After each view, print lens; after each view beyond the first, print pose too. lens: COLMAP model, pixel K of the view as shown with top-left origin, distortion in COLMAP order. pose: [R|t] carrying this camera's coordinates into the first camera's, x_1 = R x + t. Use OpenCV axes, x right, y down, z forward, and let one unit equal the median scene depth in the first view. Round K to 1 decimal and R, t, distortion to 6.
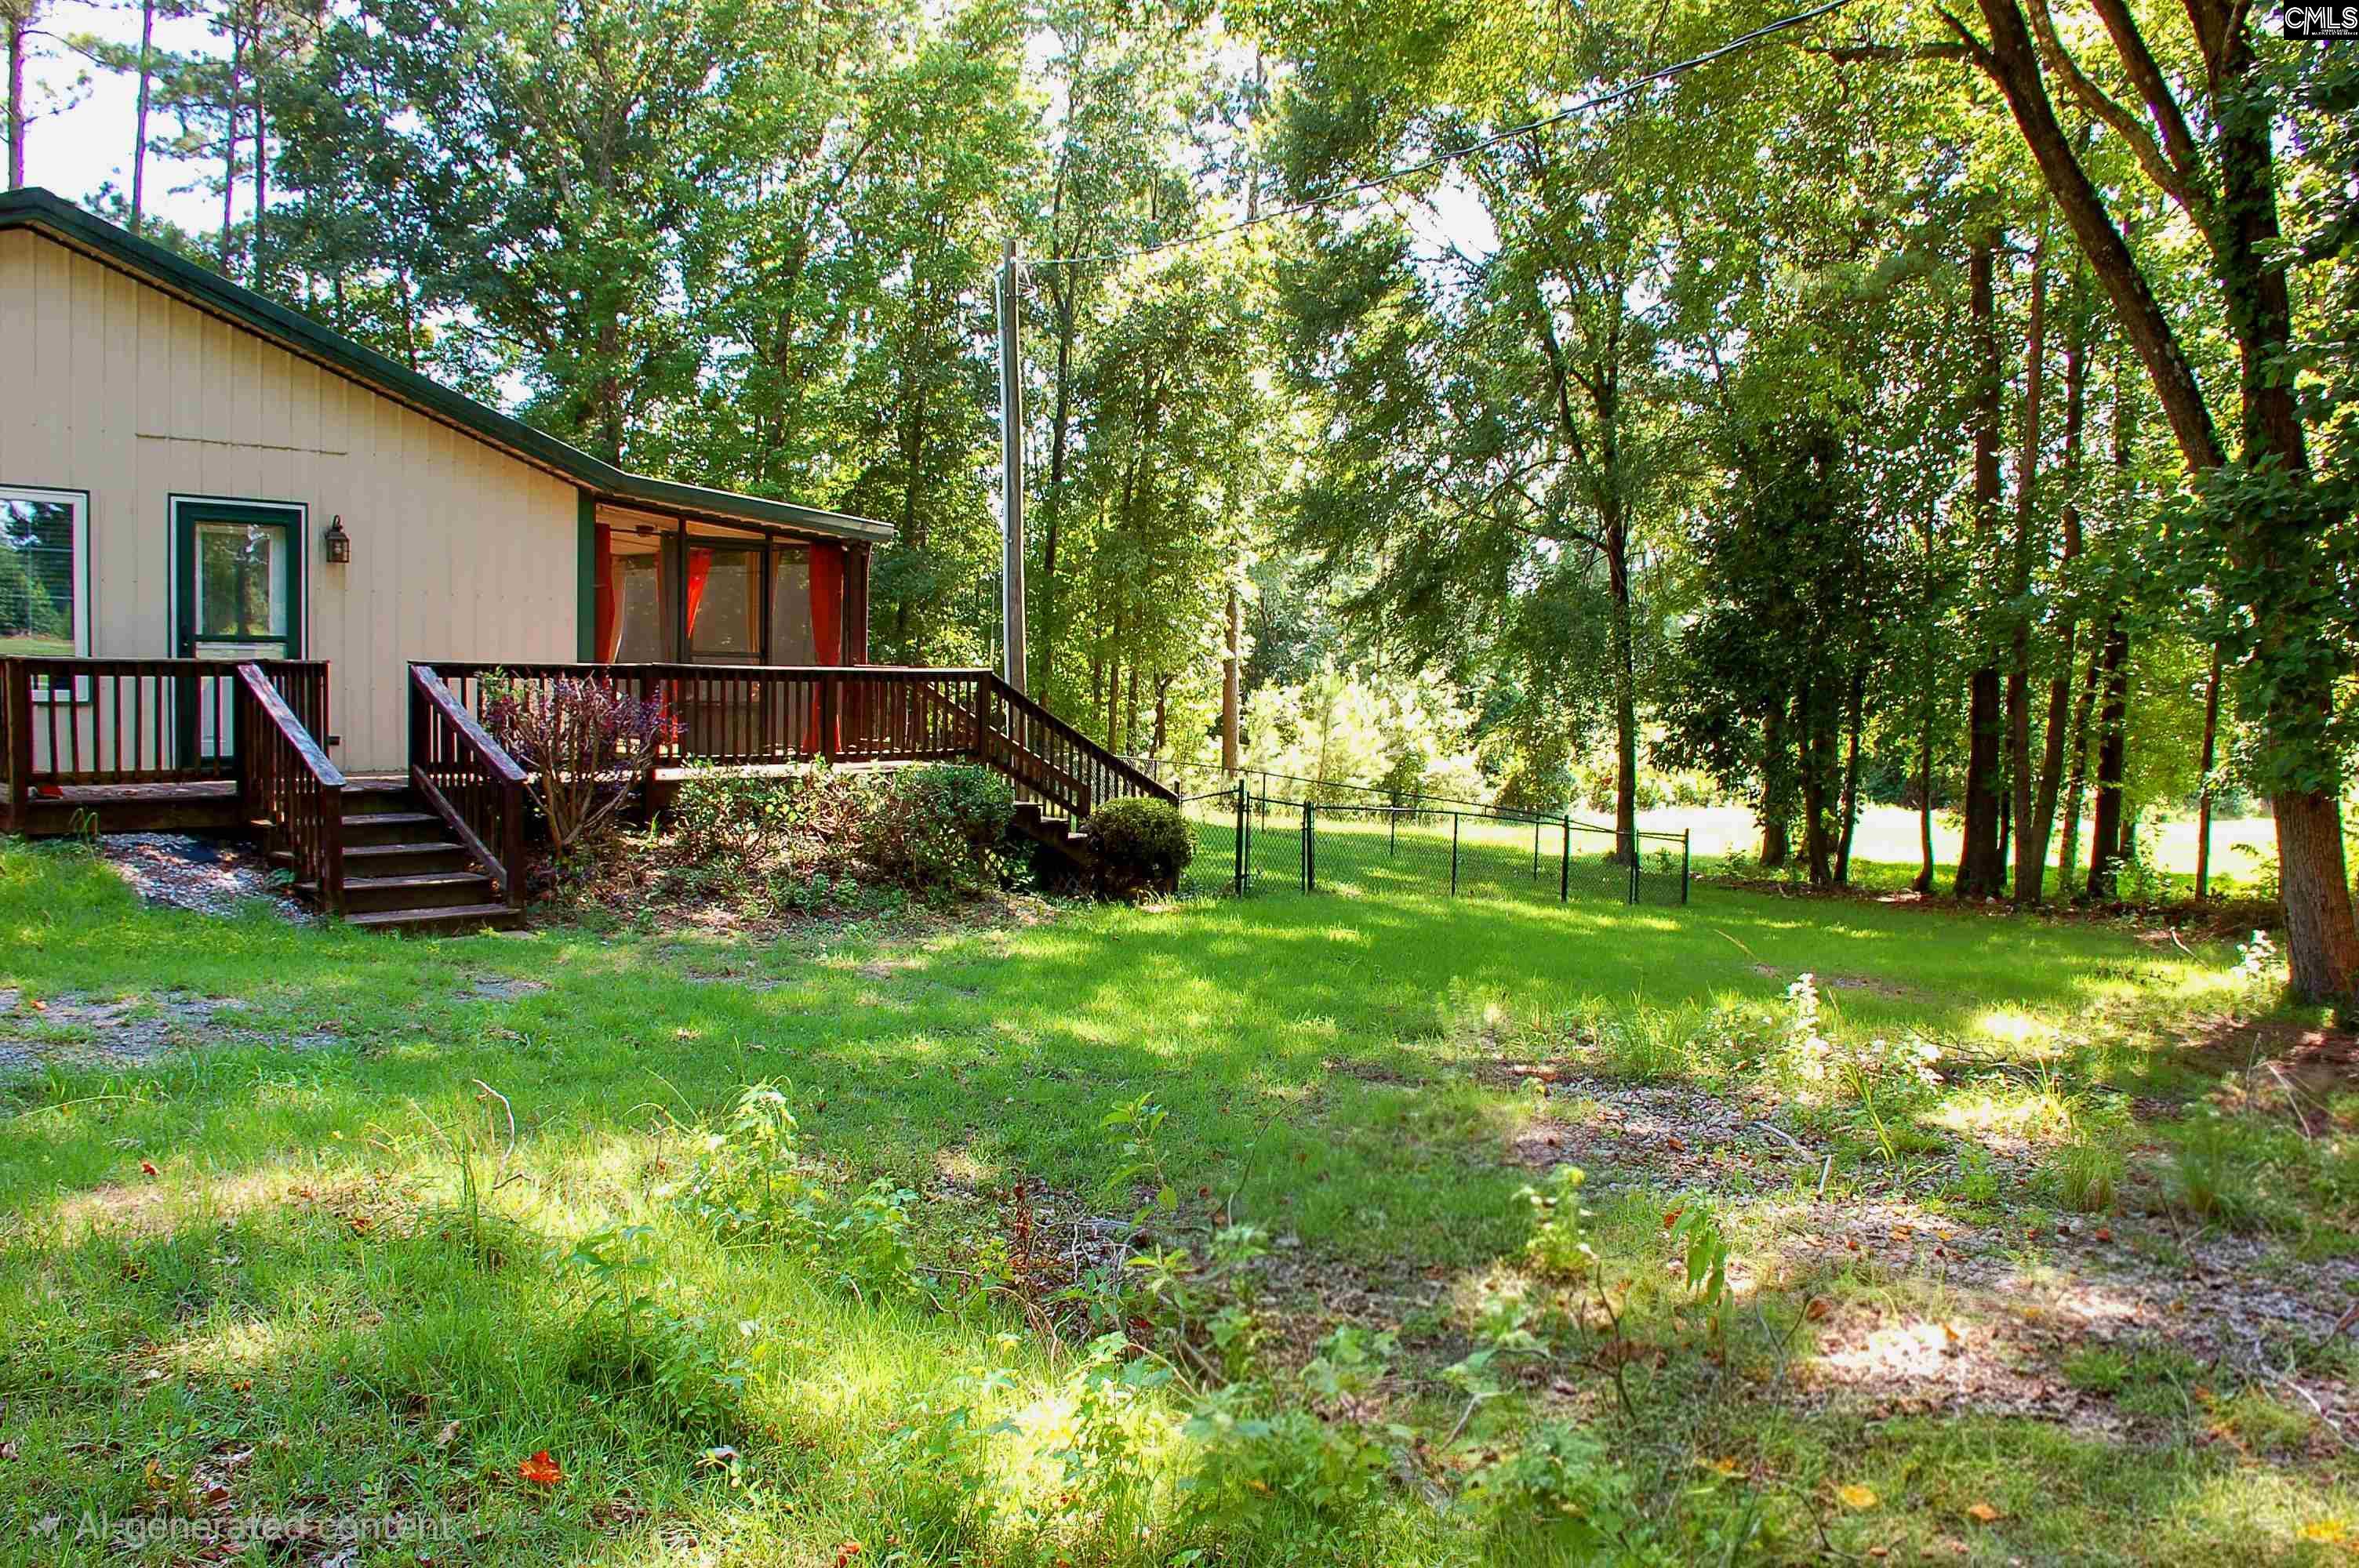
lens RADIAL K [[1842.6, 0, 1188.4], [0, 1842.6, 800.1], [0, 0, 1]] dist [-0.155184, 0.107765]
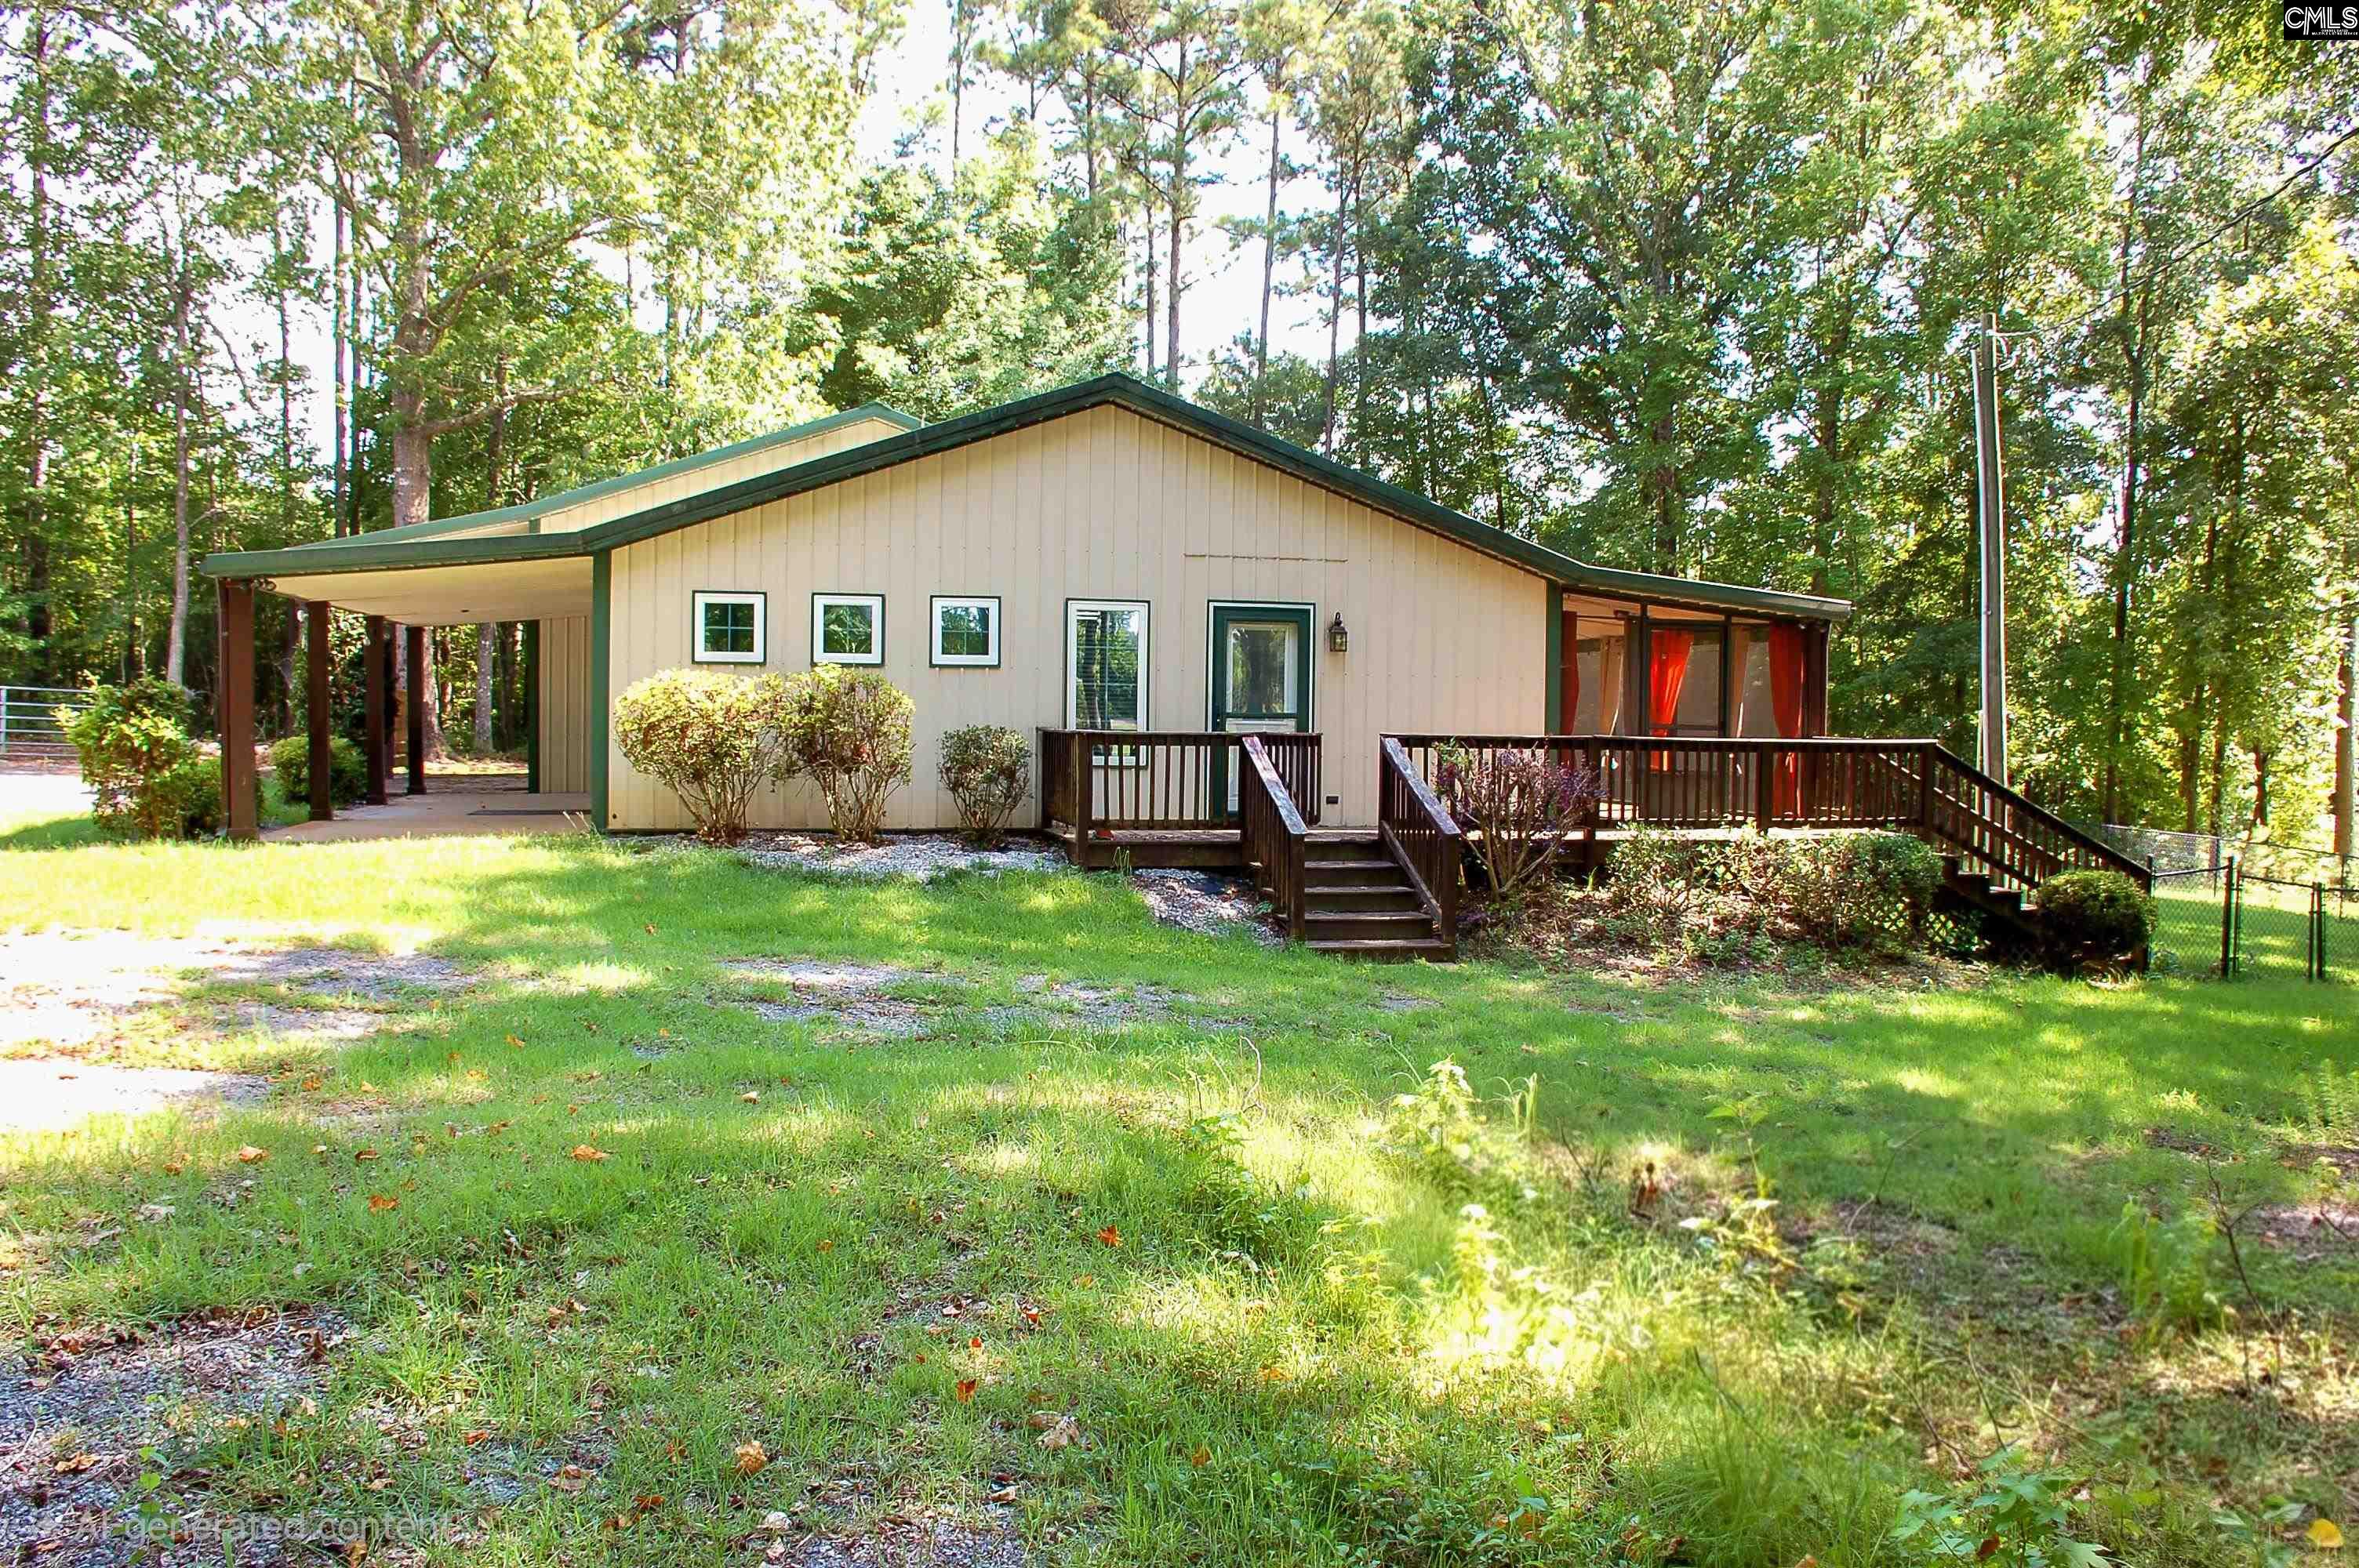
lens RADIAL K [[1878.4, 0, 1178.4], [0, 1878.4, 746.5], [0, 0, 1]] dist [-0.170522, 0.108409]
pose [[0.824296, -0.004954, -0.566138, 0.125673], [-0.035079, 0.997594, -0.059804, 0.007985], [0.565072, 0.069156, 0.822138, -0.077145]]
